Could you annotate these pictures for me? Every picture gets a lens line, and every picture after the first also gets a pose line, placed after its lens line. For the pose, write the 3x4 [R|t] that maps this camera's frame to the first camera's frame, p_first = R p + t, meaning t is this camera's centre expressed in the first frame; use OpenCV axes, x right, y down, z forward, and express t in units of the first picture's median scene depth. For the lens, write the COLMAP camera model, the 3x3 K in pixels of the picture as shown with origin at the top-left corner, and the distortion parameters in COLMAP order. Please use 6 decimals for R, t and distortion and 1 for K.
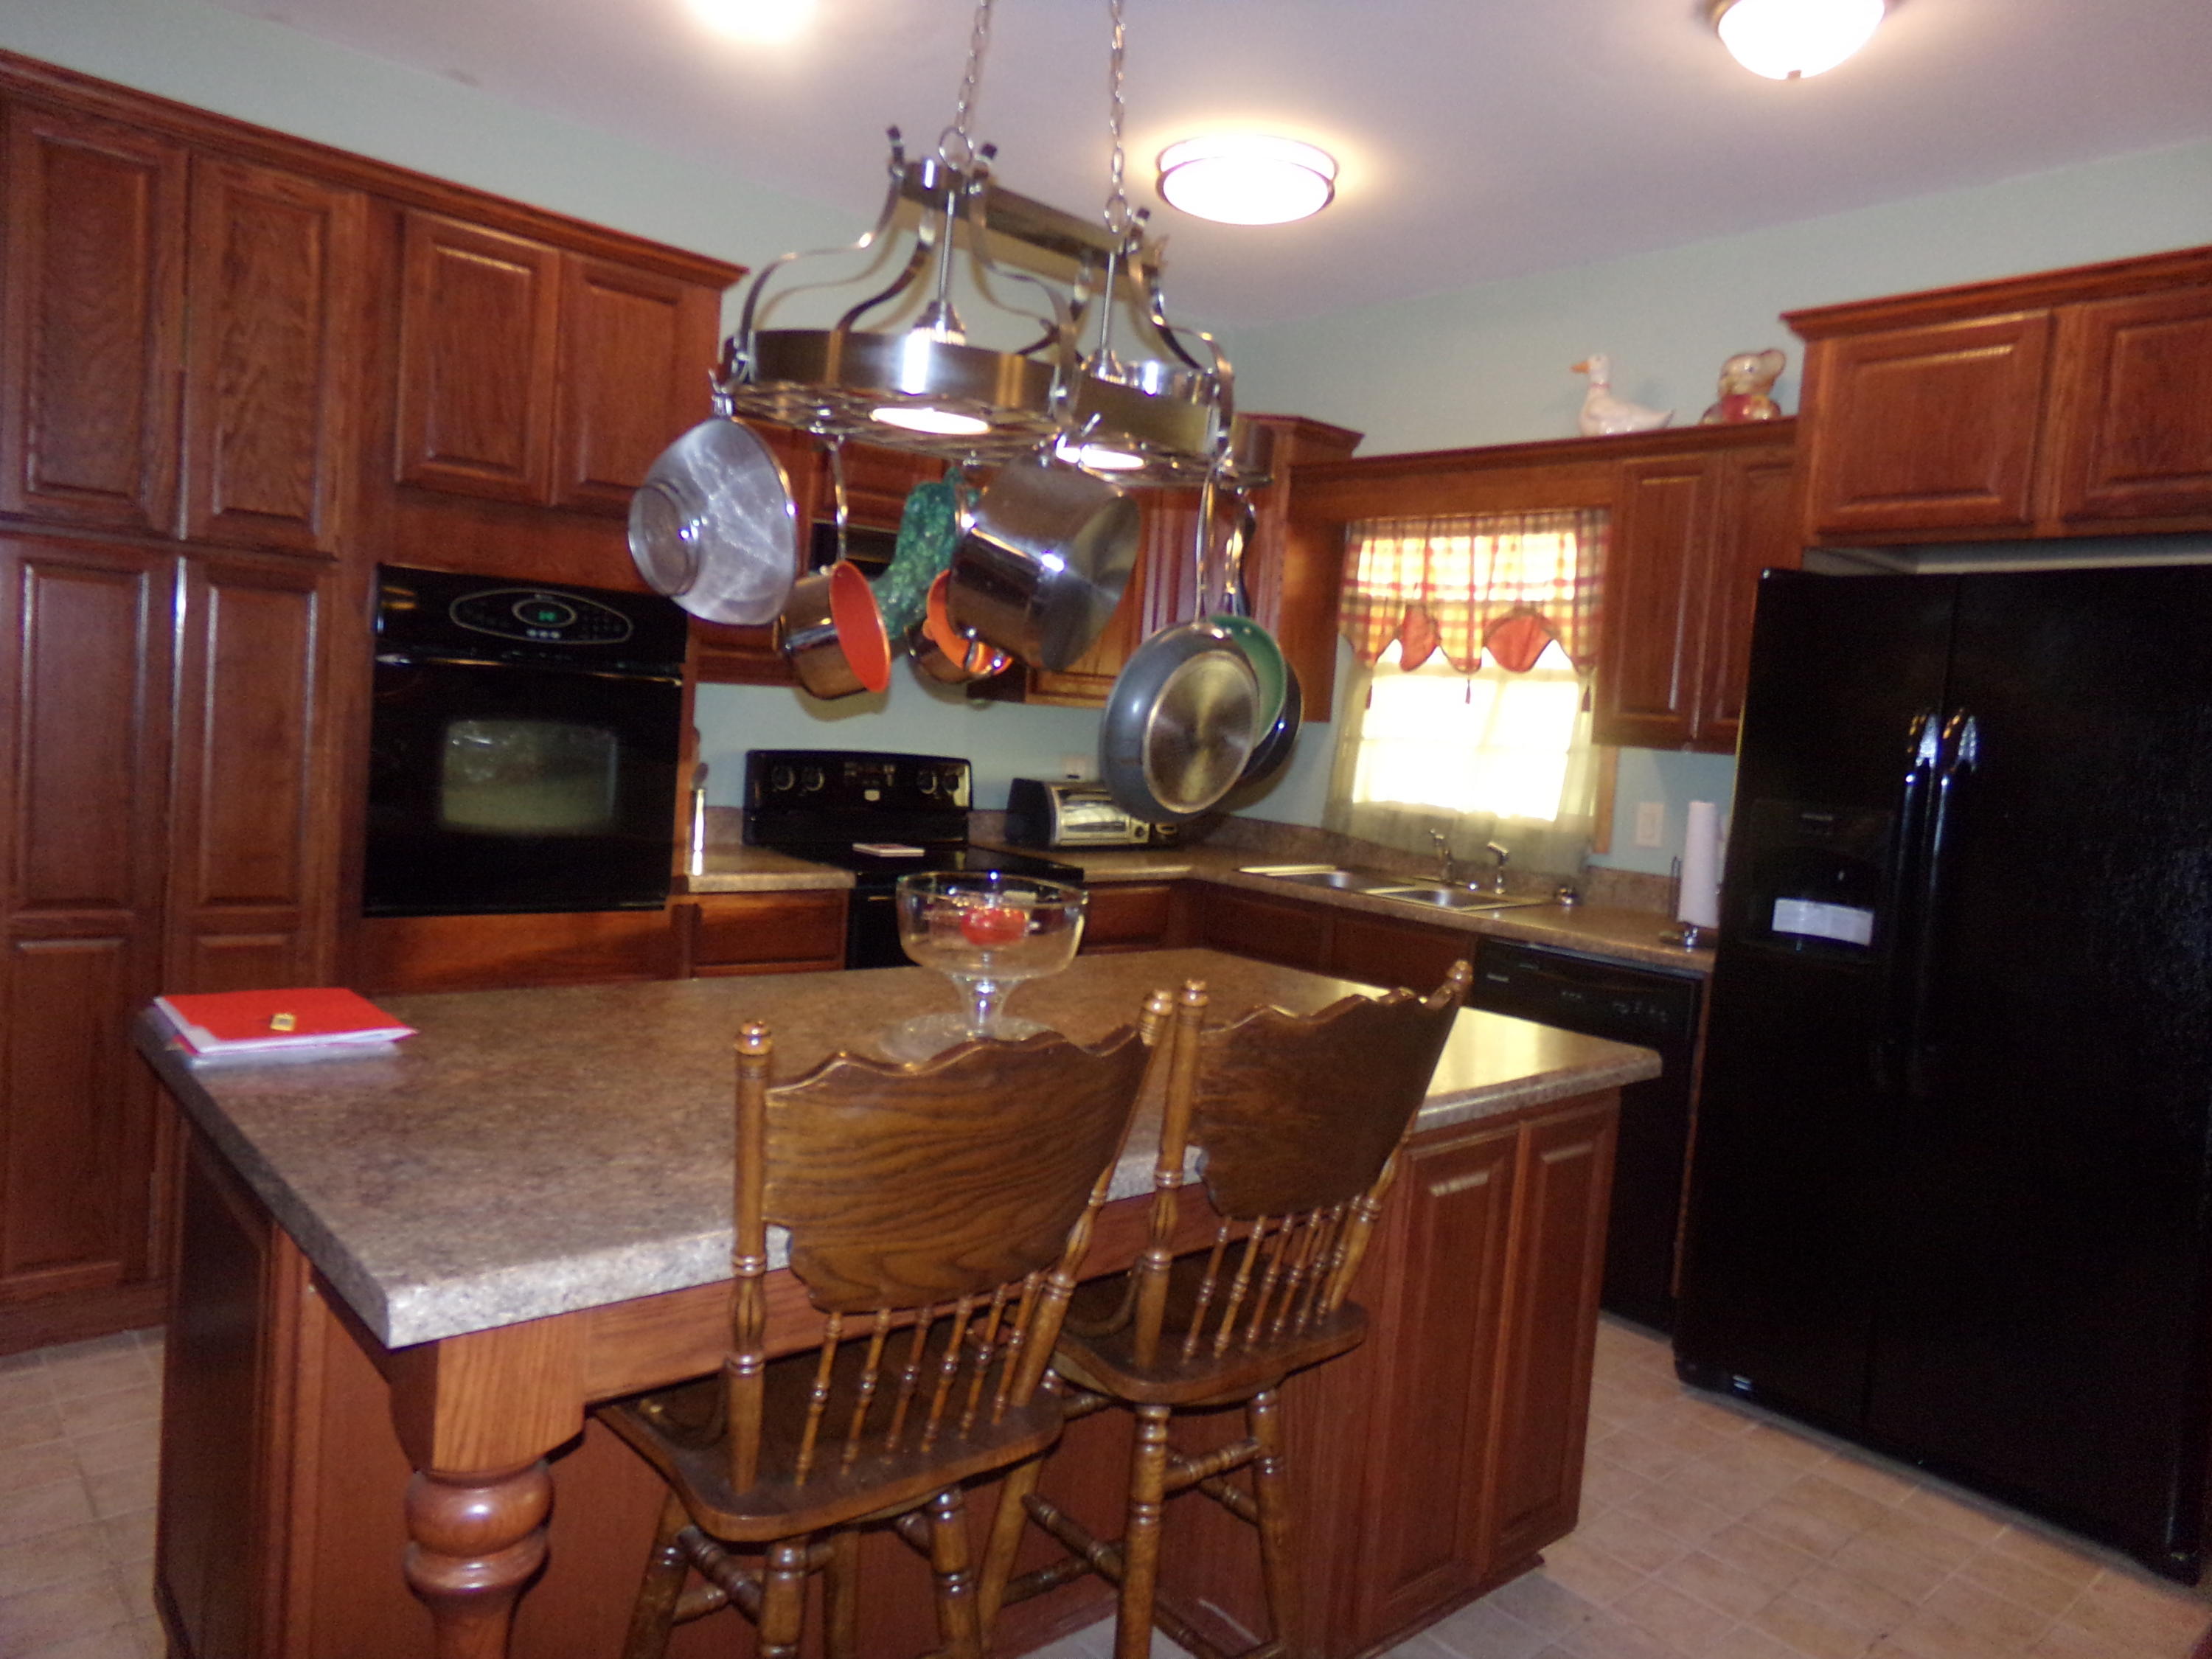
lens RADIAL K [[1529.4, 0, 1107.9], [0, 1529.4, 811.4], [0, 0, 1]] dist [0.005094, 0.018030]
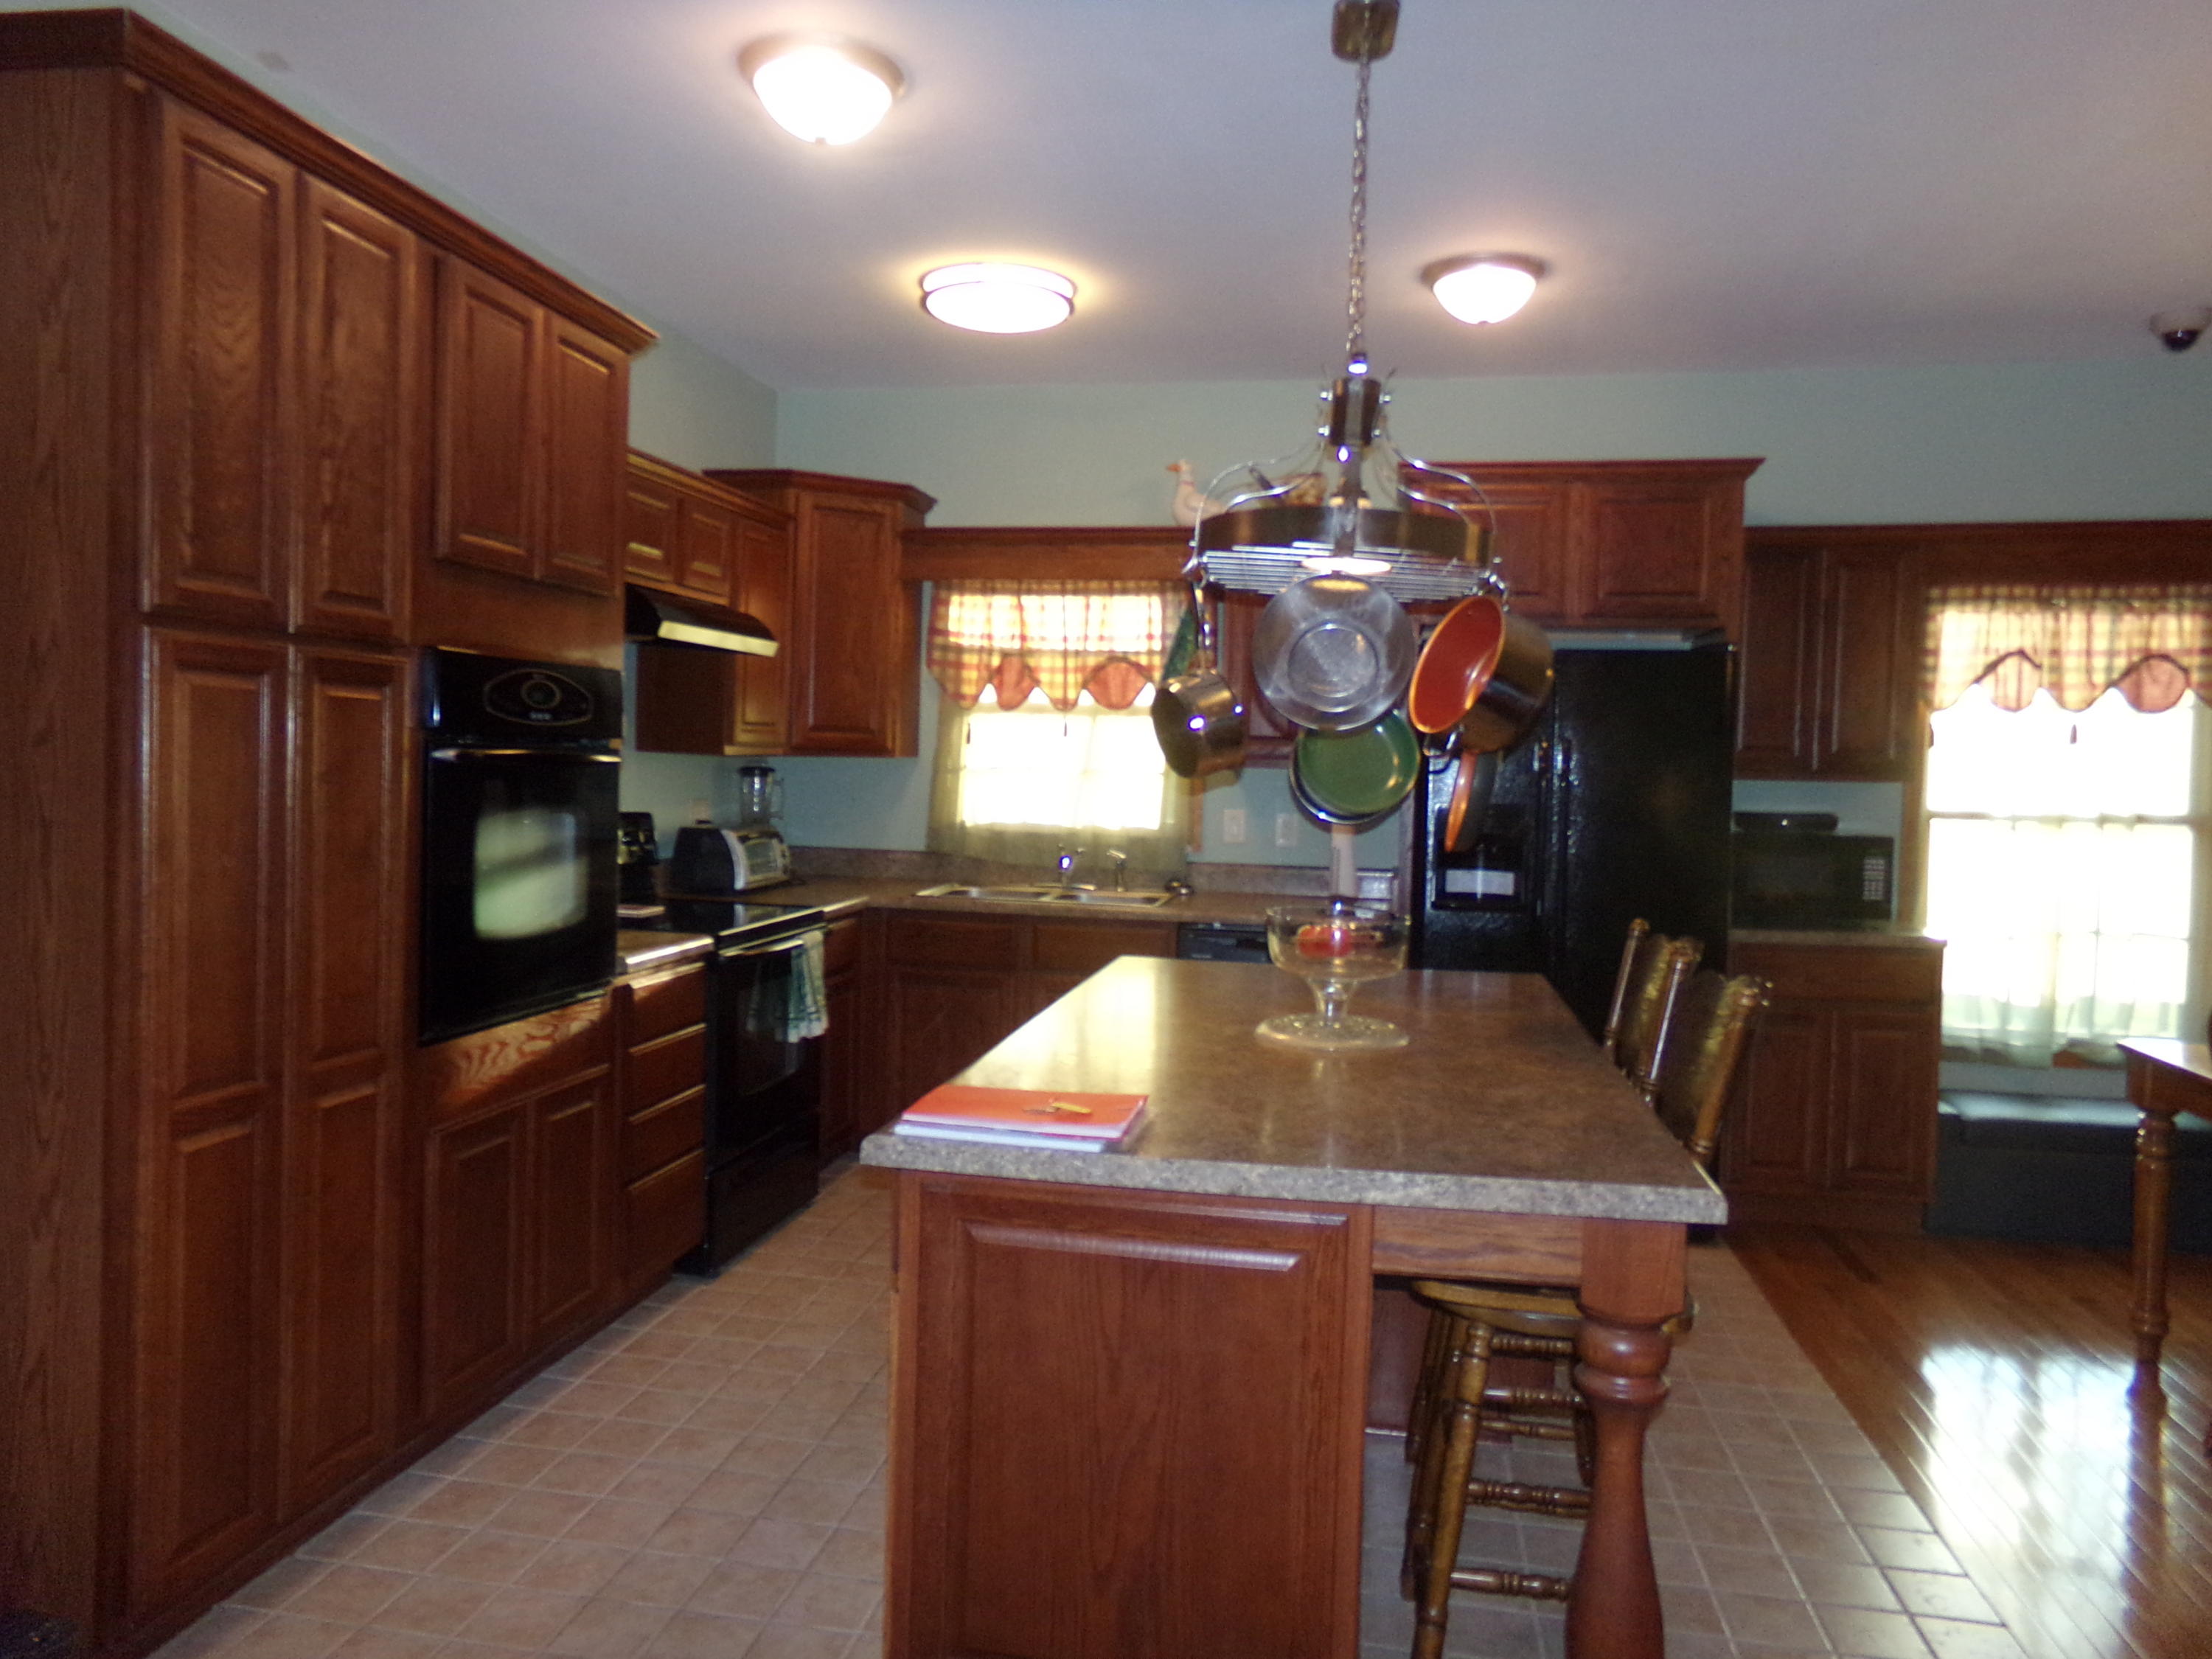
lens RADIAL K [[1529.4, 0, 1086.9], [0, 1529.4, 834.3], [0, 0, 1]] dist [0.005094, 0.018030]
pose [[0.792581, -0.083548, 0.604016, -0.478582], [0.075263, 0.996398, 0.039064, -0.040009], [-0.605104, 0.014499, 0.796014, 0.044670]]
